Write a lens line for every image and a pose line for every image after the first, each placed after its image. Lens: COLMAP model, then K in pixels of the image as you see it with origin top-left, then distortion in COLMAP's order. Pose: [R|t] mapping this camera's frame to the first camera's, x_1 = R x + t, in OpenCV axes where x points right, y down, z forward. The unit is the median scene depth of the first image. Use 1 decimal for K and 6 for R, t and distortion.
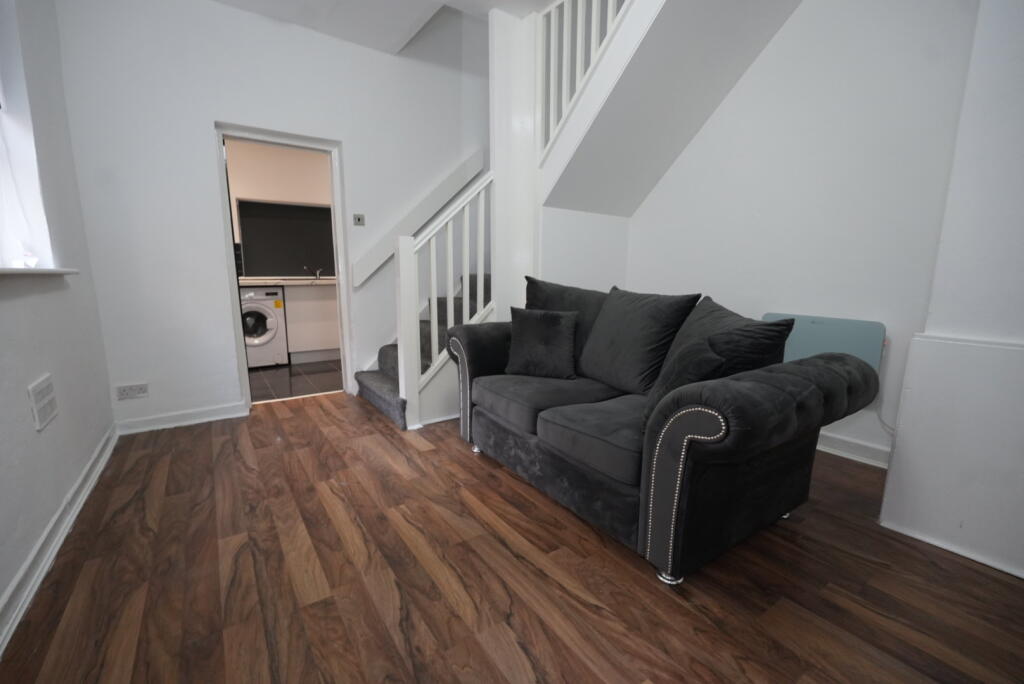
lens RADIAL K [[446.6, 0, 512.5], [0, 446.6, 346.8], [0, 0, 1]] dist [0.003822, 0.000994]
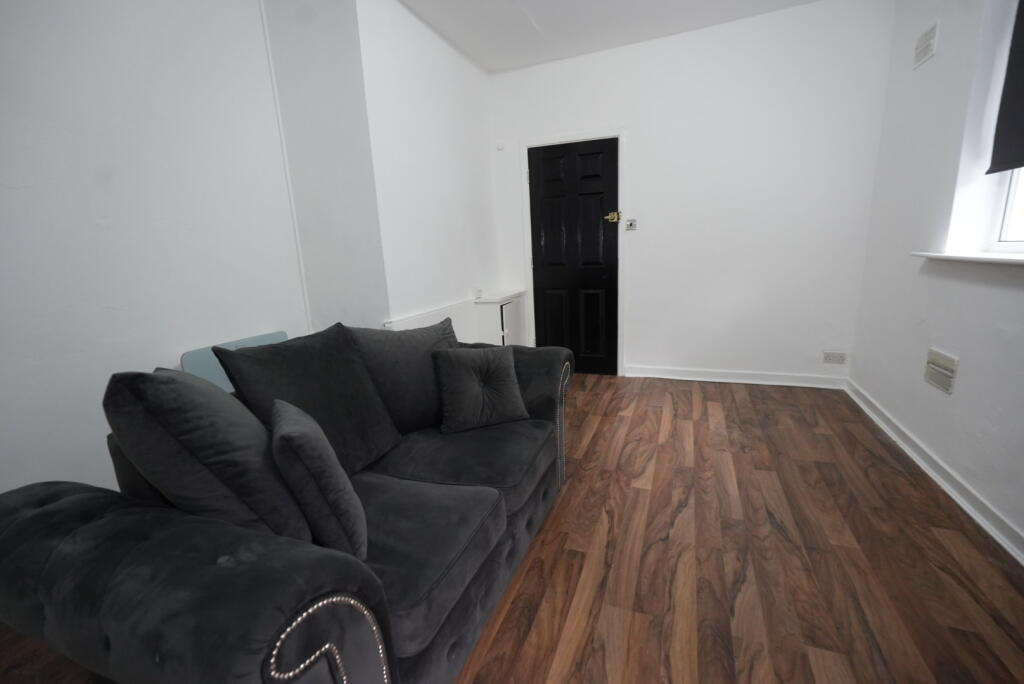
lens RADIAL K [[446.6, 0, 514.6], [0, 446.6, 344.8], [0, 0, 1]] dist [0.003822, 0.000994]
pose [[-0.567289, -0.148838, 0.809957, -0.670258], [0.182933, 0.936184, 0.300158, -0.385693], [-0.802944, 0.318444, -0.503859, 1.632764]]
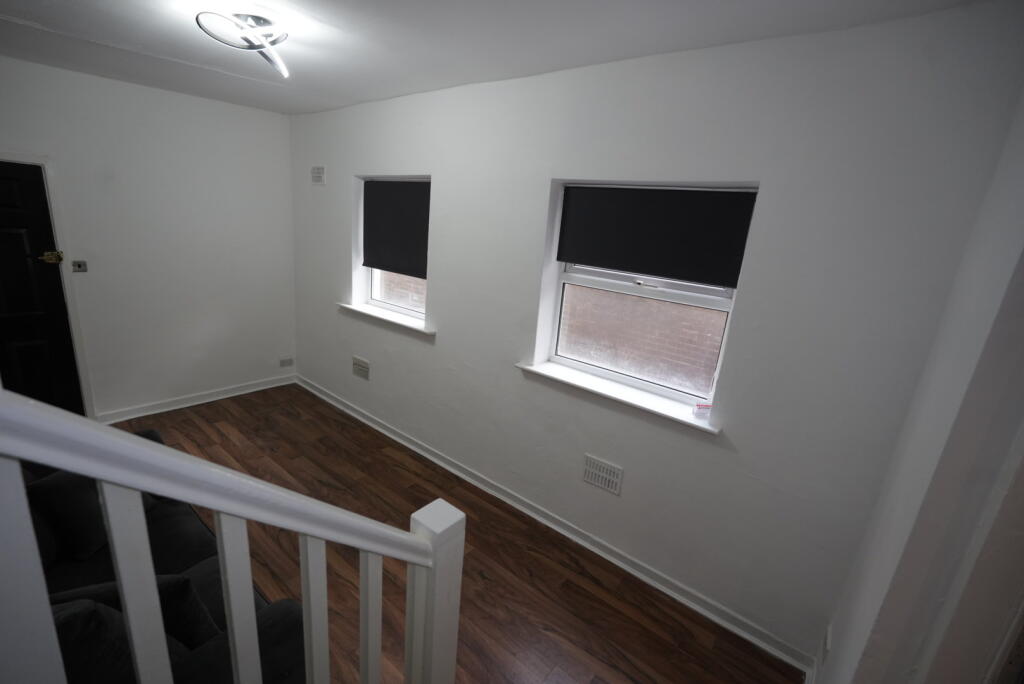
lens RADIAL K [[446.6, 0, 510.1], [0, 446.6, 343.5], [0, 0, 1]] dist [0.003822, 0.000994]
pose [[-0.955035, 0.000044, -0.296492, -0.348018], [-0.127859, 0.902176, 0.411983, -0.990373], [0.267507, 0.431367, -0.861604, 2.337782]]
